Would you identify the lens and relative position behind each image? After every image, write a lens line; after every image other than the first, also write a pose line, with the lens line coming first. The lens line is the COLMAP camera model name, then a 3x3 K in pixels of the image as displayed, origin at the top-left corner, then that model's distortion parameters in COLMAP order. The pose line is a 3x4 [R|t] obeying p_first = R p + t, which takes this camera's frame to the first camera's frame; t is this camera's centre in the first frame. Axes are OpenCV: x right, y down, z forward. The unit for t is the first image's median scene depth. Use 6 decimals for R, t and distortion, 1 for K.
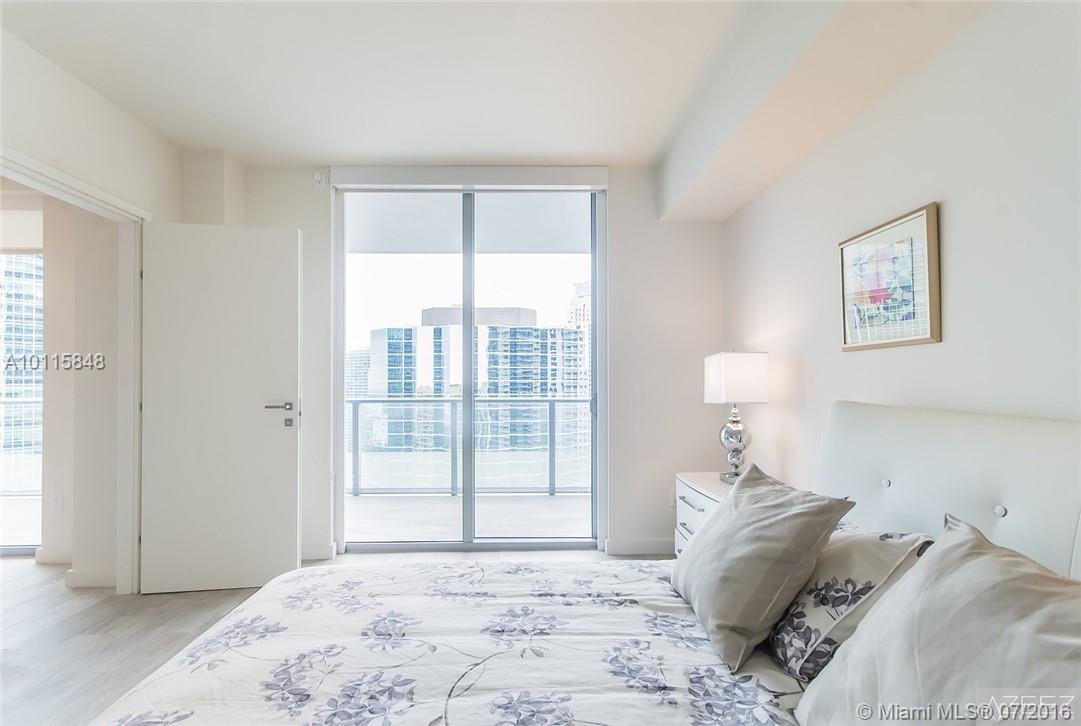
lens RADIAL K [[497.1, 0, 498.4], [0, 497.1, 378.7], [0, 0, 1]] dist [0.004551, -0.000254]
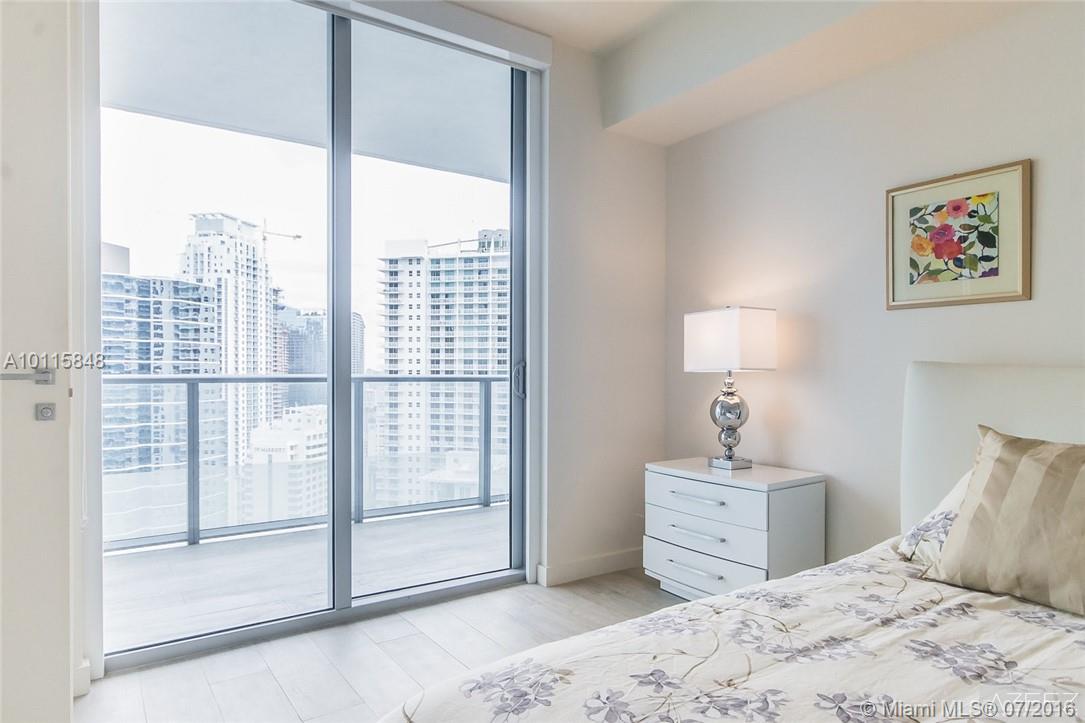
lens RADIAL K [[689.1, 0, 512.0], [0, 689.1, 375.5], [0, 0, 1]] dist [0.011320, -0.010396]
pose [[0.825590, 0.001654, 0.564268, -0.615615], [-0.012963, 0.999787, 0.016036, 0.057231], [-0.564122, -0.020553, 0.825436, 0.352153]]
